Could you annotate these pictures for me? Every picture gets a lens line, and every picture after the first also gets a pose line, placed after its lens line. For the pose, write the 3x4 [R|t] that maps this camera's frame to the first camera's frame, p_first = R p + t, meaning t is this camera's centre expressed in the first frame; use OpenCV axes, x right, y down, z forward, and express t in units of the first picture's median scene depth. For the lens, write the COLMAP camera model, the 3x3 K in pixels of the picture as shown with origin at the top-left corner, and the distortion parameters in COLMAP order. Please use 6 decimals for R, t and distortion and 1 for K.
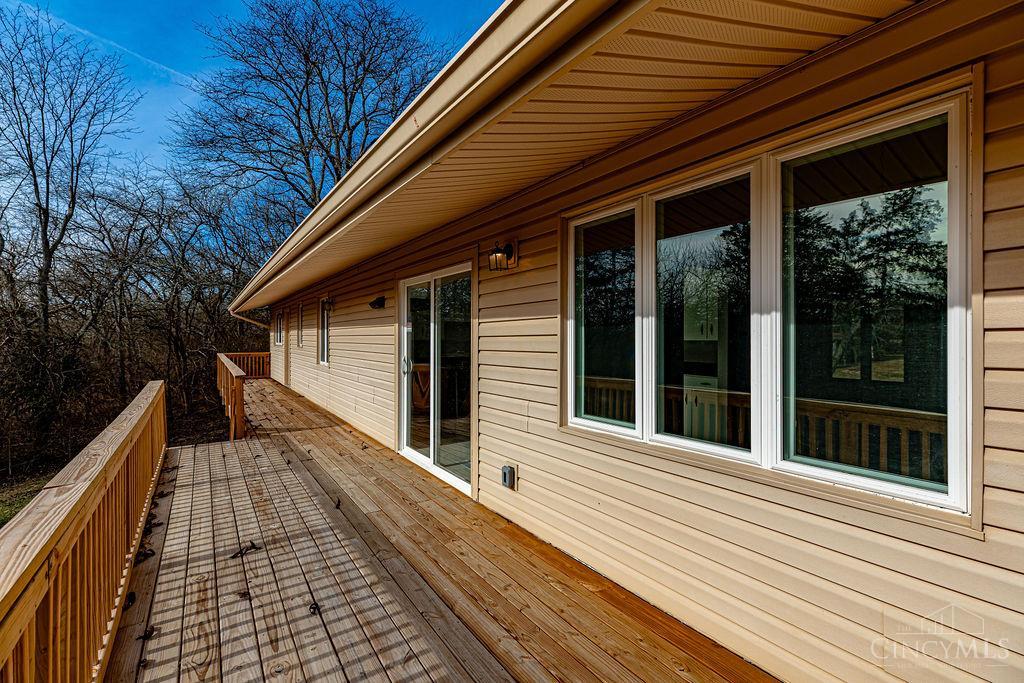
lens RADIAL K [[470.3, 0, 515.3], [0, 470.3, 335.5], [0, 0, 1]] dist [0.003079, 0.000387]
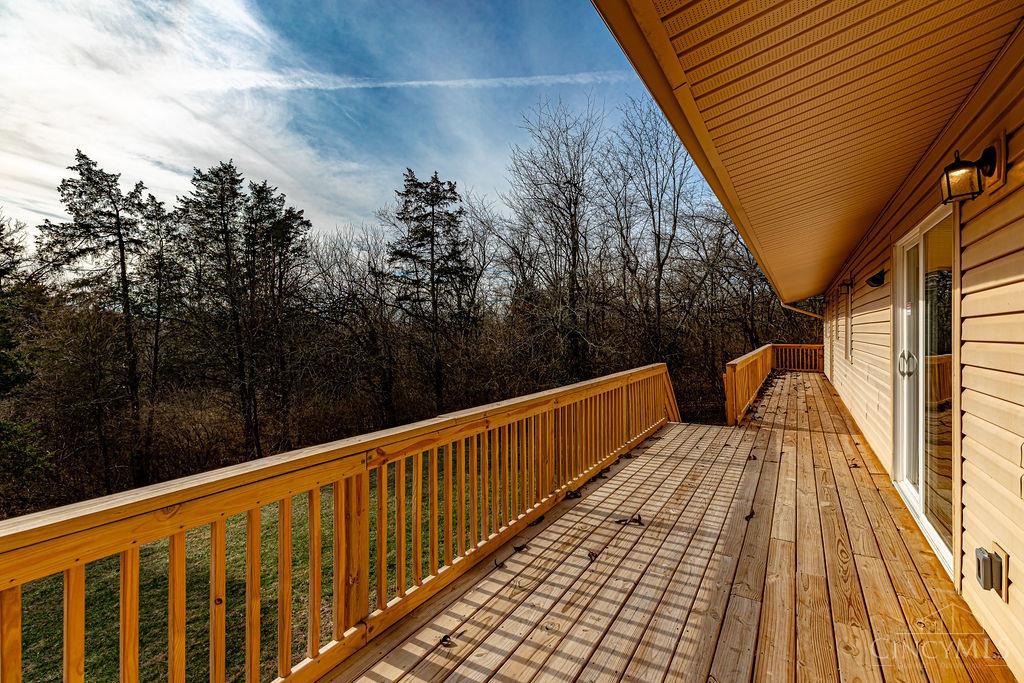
lens RADIAL K [[470.3, 0, 515.3], [0, 470.3, 335.5], [0, 0, 1]] dist [0.003079, 0.000387]
pose [[0.431450, 0.010037, -0.902081, 0.256878], [0.003633, 0.999911, 0.012863, 0.016710], [0.902130, -0.008827, 0.431375, 0.282264]]
